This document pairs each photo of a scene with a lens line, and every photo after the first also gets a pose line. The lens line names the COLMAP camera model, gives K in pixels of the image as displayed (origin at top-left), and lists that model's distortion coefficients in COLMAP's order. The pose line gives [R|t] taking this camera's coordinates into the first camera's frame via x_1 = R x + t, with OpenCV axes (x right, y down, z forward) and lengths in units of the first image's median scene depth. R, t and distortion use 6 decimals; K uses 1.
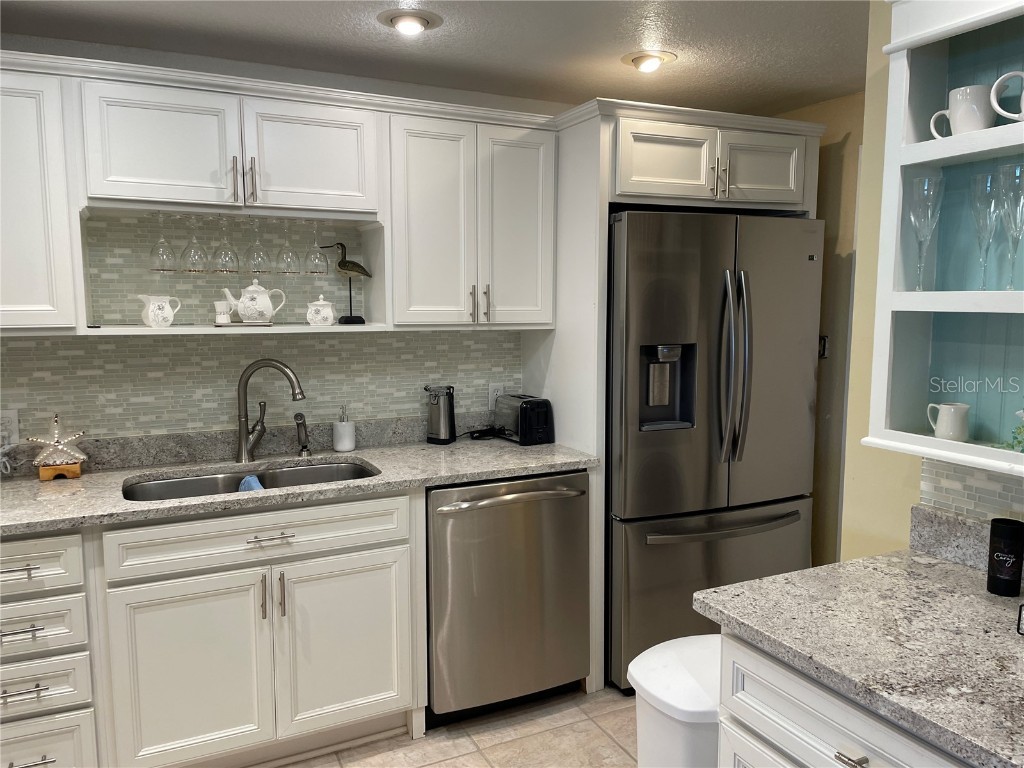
lens RADIAL K [[770.9, 0, 520.2], [0, 770.9, 391.2], [0, 0, 1]] dist [0.099724, -0.128706]
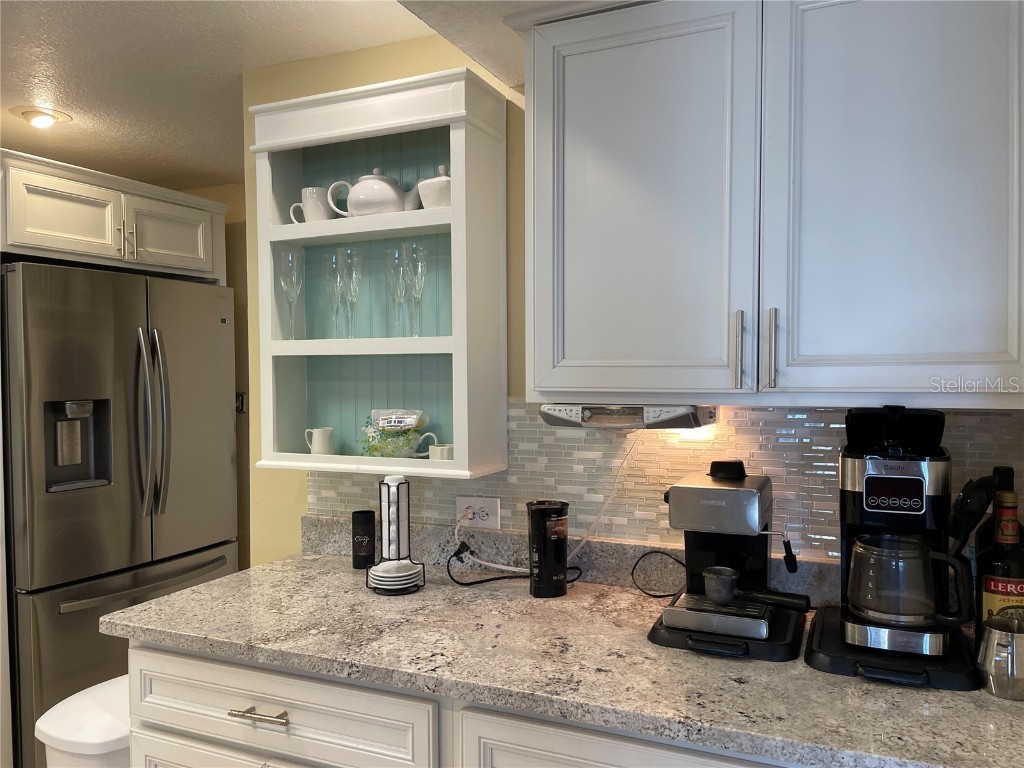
lens RADIAL K [[770.9, 0, 519.6], [0, 770.9, 391.9], [0, 0, 1]] dist [0.099724, -0.128706]
pose [[0.775262, -0.019730, 0.631331, -0.000796], [0.080085, 0.994516, -0.067263, 0.041369], [-0.626542, 0.102707, 0.772591, -0.116087]]
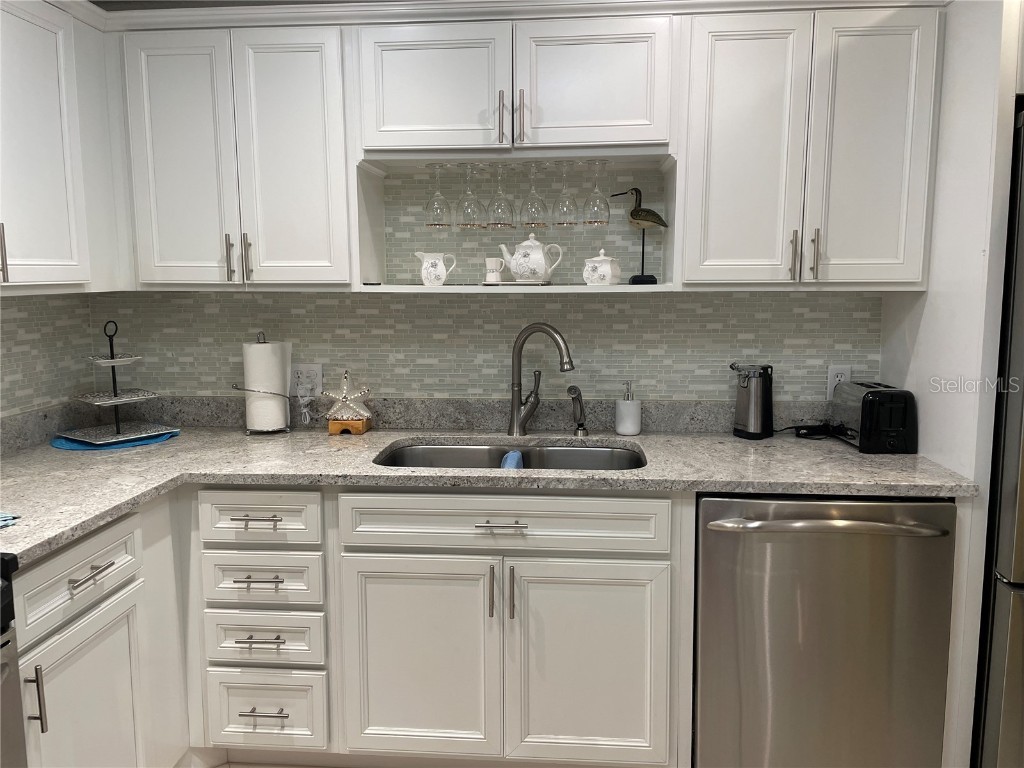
lens RADIAL K [[770.9, 0, 511.5], [0, 770.9, 375.9], [0, 0, 1]] dist [0.099724, -0.128706]
pose [[0.856358, 0.059982, -0.512886, 0.104949], [-0.057185, 0.998137, 0.021251, 0.002353], [0.513206, 0.011130, 0.858193, 0.227379]]
